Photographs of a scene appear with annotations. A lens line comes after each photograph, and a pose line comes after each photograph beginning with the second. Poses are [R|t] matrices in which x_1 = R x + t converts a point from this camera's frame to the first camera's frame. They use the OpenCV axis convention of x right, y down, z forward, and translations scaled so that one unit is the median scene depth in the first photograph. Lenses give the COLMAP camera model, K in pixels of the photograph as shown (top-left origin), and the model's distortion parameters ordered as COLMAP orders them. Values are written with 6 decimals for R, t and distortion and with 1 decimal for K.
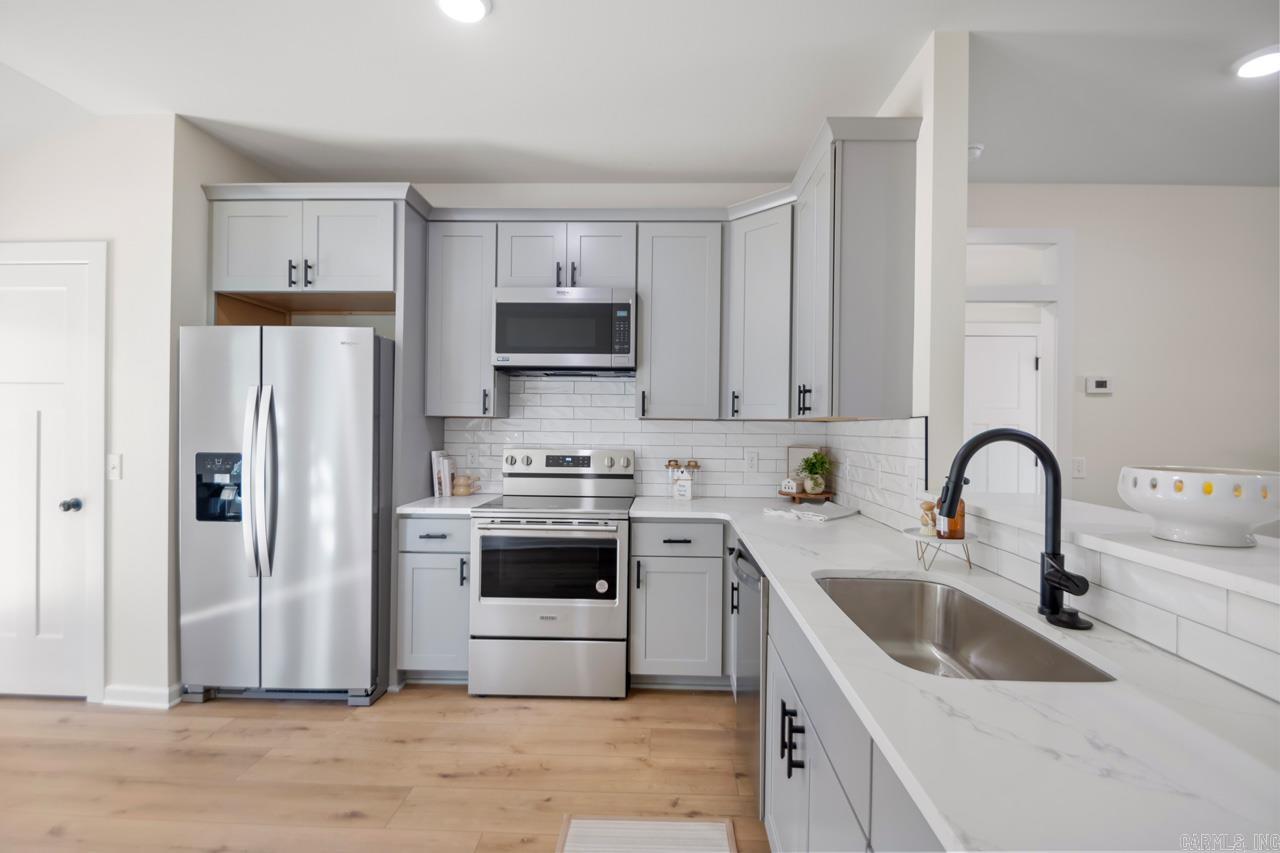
lens RADIAL K [[592.6, 0, 650.7], [0, 592.6, 427.7], [0, 0, 1]] dist [0.014090, -0.016444]
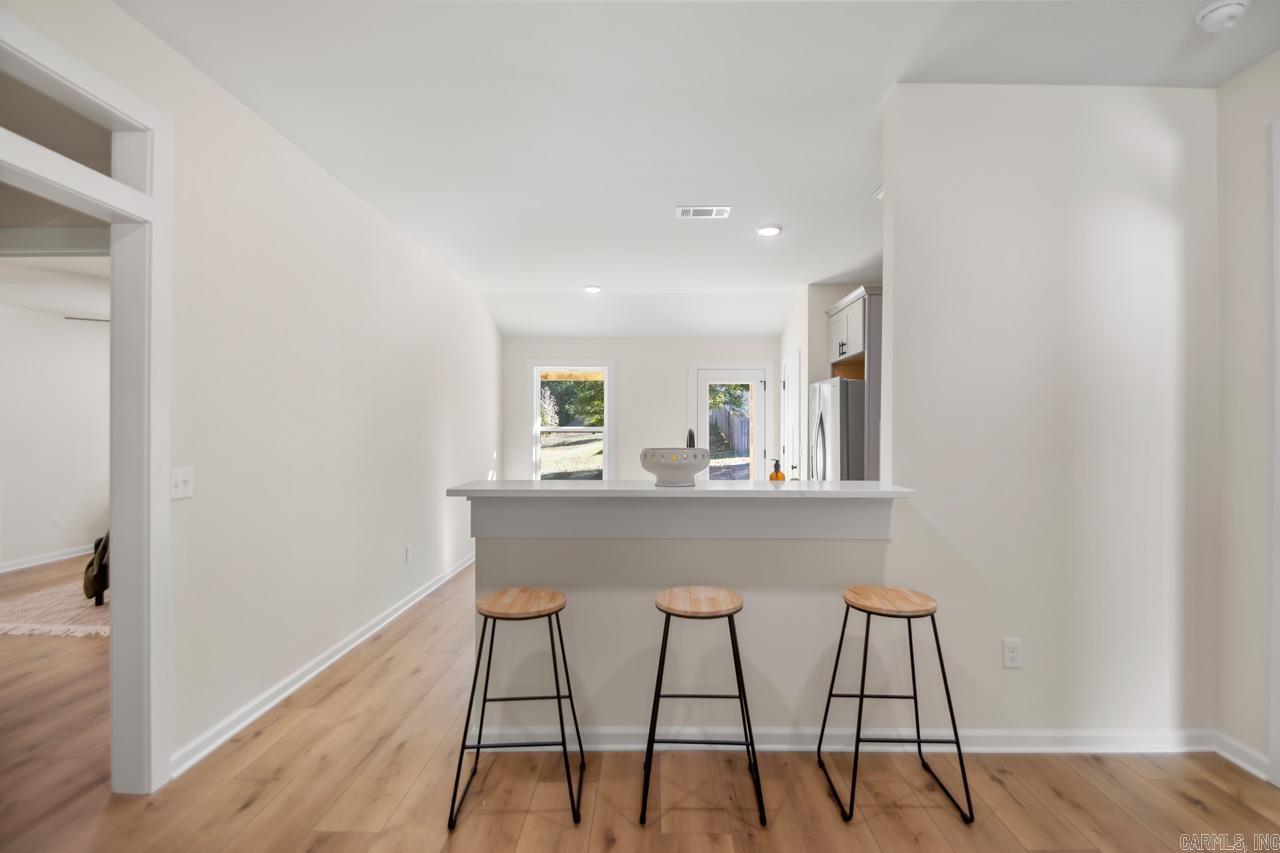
lens RADIAL K [[597.6, 0, 644.9], [0, 597.6, 426.2], [0, 0, 1]] dist [-0.000696, -0.029326]
pose [[0.018386, -0.012087, -0.999758, 1.219344], [-0.009219, 0.999882, -0.012258, 0.005344], [0.999788, 0.009442, 0.018272, 0.362595]]
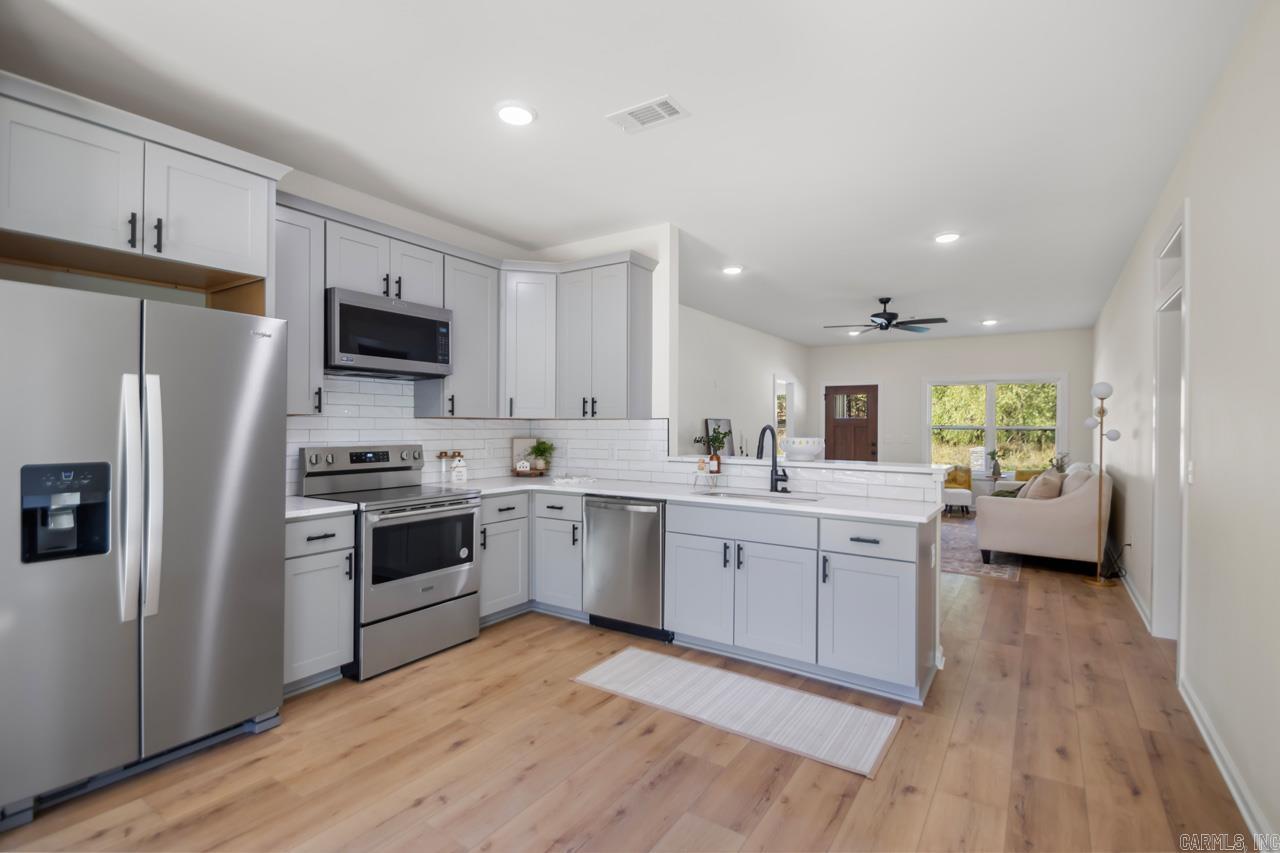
lens RADIAL K [[592.6, 0, 650.7], [0, 592.6, 427.7], [0, 0, 1]] dist [0.014090, -0.016444]
pose [[0.522801, -0.010210, 0.852393, -0.905937], [0.002439, 0.999942, 0.010481, -0.007118], [-0.852451, -0.003400, 0.522796, 0.016065]]
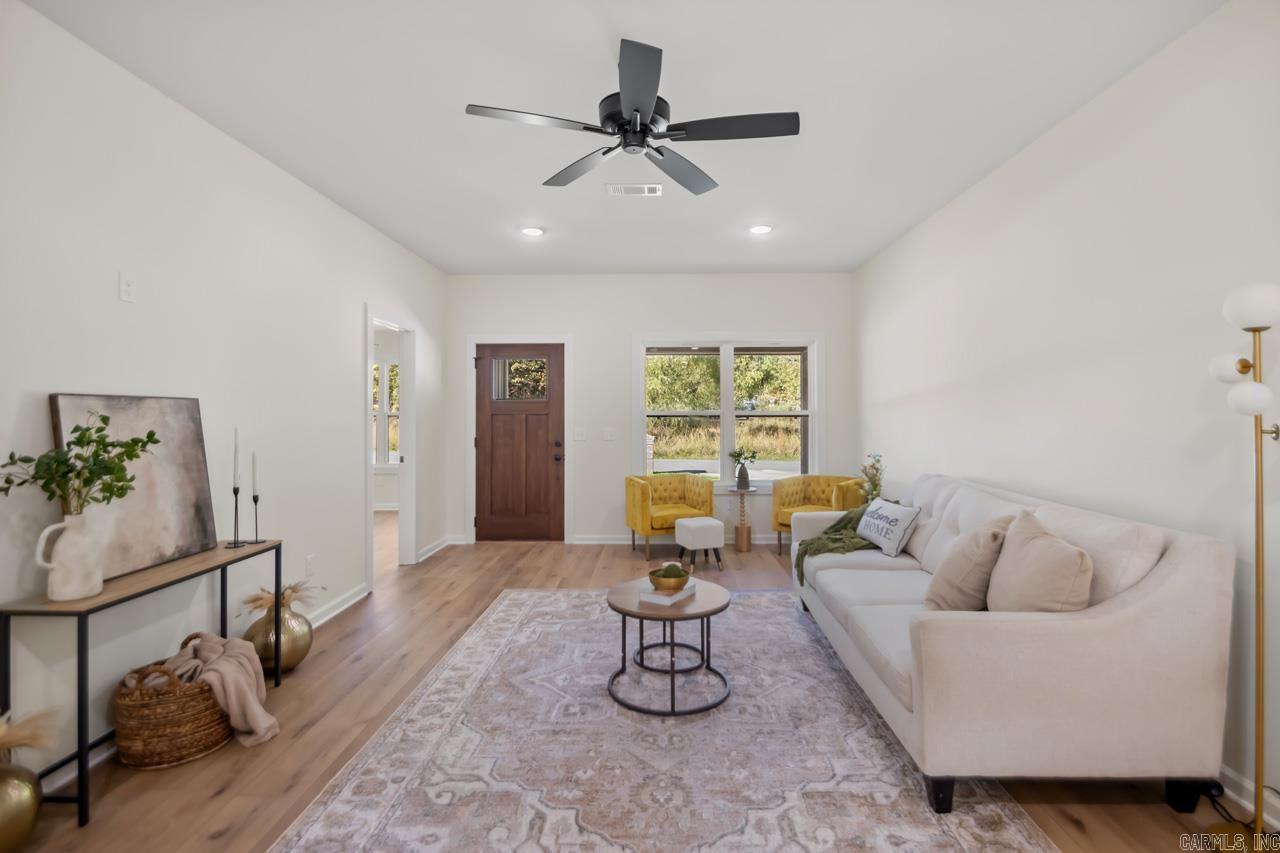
lens RADIAL K [[602.9, 0, 653.6], [0, 602.9, 402.7], [0, 0, 1]] dist [0.015401, -0.018661]
pose [[-0.019965, 0.006942, 0.999777, 0.660697], [0.007417, 0.999949, -0.006795, 0.004283], [-0.999773, 0.007280, -0.020016, 0.433952]]
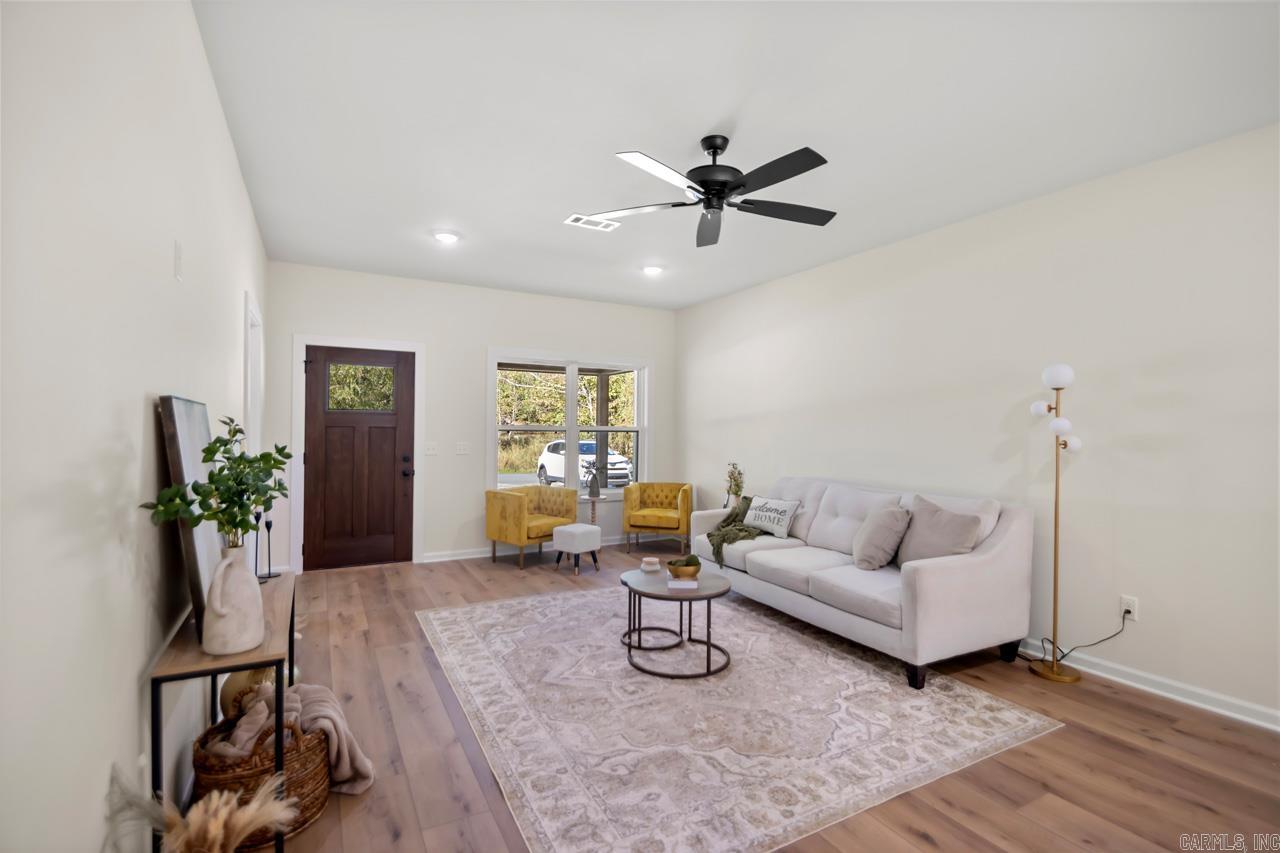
lens RADIAL K [[592.6, 0, 650.7], [0, 592.6, 427.7], [0, 0, 1]] dist [0.014090, -0.016444]
pose [[-0.513823, -0.014348, 0.857776, 0.691340], [-0.012182, 0.999881, 0.009427, 0.001325], [-0.857810, -0.005606, -0.513937, 1.046241]]
